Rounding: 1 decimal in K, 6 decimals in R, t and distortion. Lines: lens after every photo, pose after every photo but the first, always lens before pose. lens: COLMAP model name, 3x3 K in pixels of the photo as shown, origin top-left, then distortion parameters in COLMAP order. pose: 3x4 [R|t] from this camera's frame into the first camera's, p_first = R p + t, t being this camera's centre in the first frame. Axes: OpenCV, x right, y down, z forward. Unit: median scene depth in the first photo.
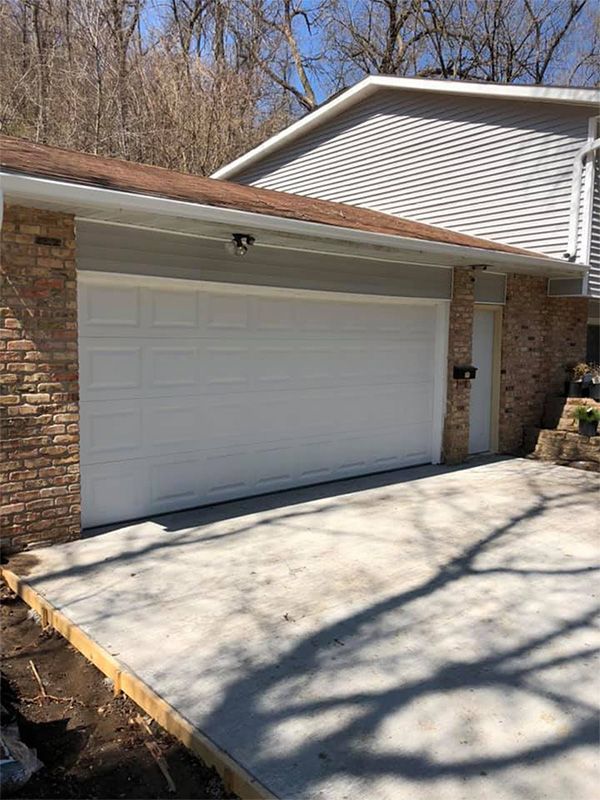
lens RADIAL K [[653.5, 0, 299.0], [0, 653.5, 399.0], [0, 0, 1]] dist [0.032830, -0.011177]
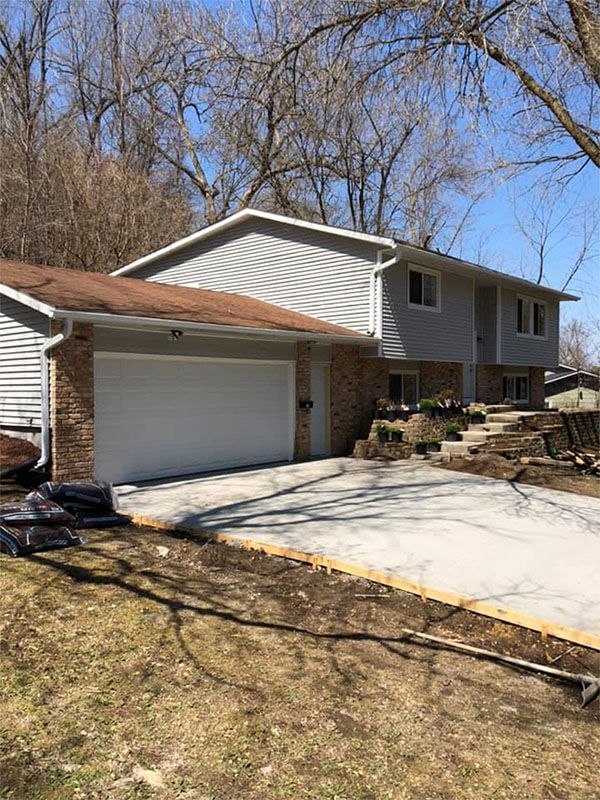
lens RADIAL K [[653.5, 0, 299.6], [0, 653.5, 397.9], [0, 0, 1]] dist [0.032830, -0.011177]
pose [[0.986666, -0.015969, 0.161972, -0.027212], [0.027881, 0.997048, -0.071540, 0.056527], [-0.160352, 0.075102, 0.984199, -0.574386]]
